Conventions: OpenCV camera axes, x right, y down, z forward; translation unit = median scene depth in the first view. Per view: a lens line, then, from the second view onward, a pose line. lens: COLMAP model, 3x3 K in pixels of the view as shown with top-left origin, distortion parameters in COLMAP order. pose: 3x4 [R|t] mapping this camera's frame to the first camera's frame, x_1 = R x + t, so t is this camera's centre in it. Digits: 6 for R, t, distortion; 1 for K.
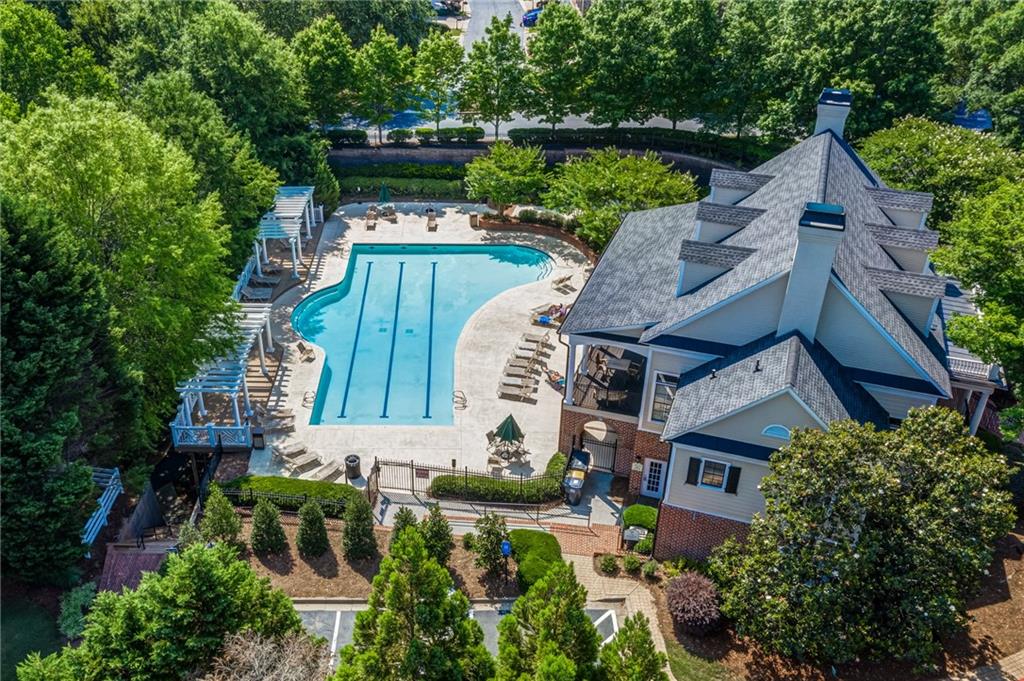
lens RADIAL K [[880.8, 0, 438.5], [0, 880.8, 344.1], [0, 0, 1]] dist [0.004627, 0.002631]
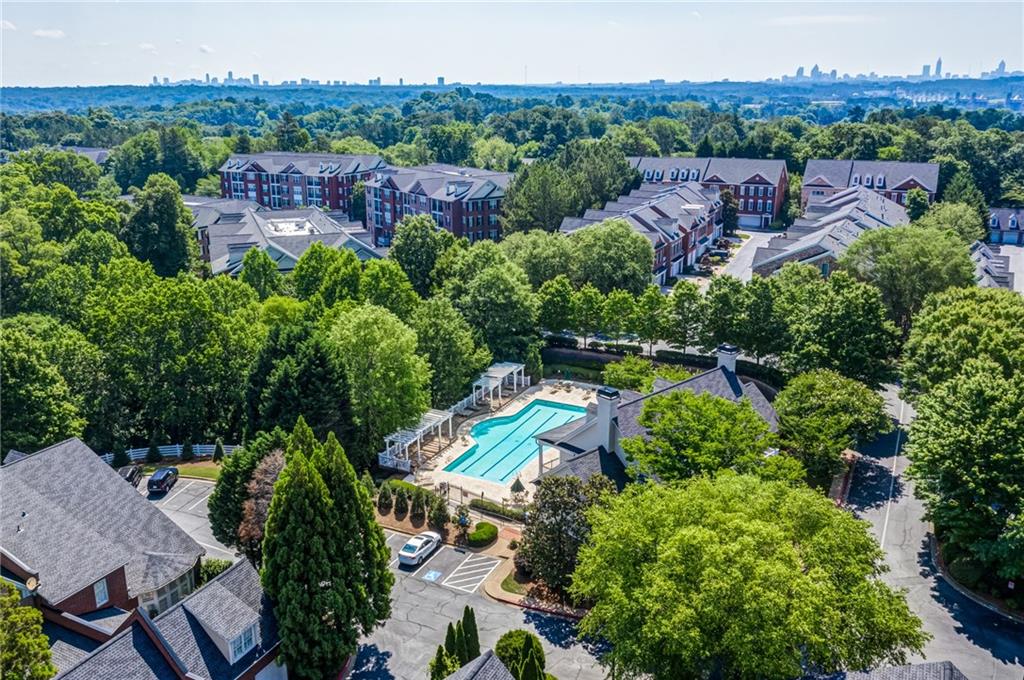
lens RADIAL K [[808.2, 0, 572.4], [0, 808.2, 338.1], [0, 0, 1]] dist [0.003438, 0.000439]
pose [[0.919778, 0.124409, -0.372197, 0.553612], [-0.210123, 0.957140, -0.199328, 0.076535], [0.331446, 0.261545, 0.906497, -0.471275]]
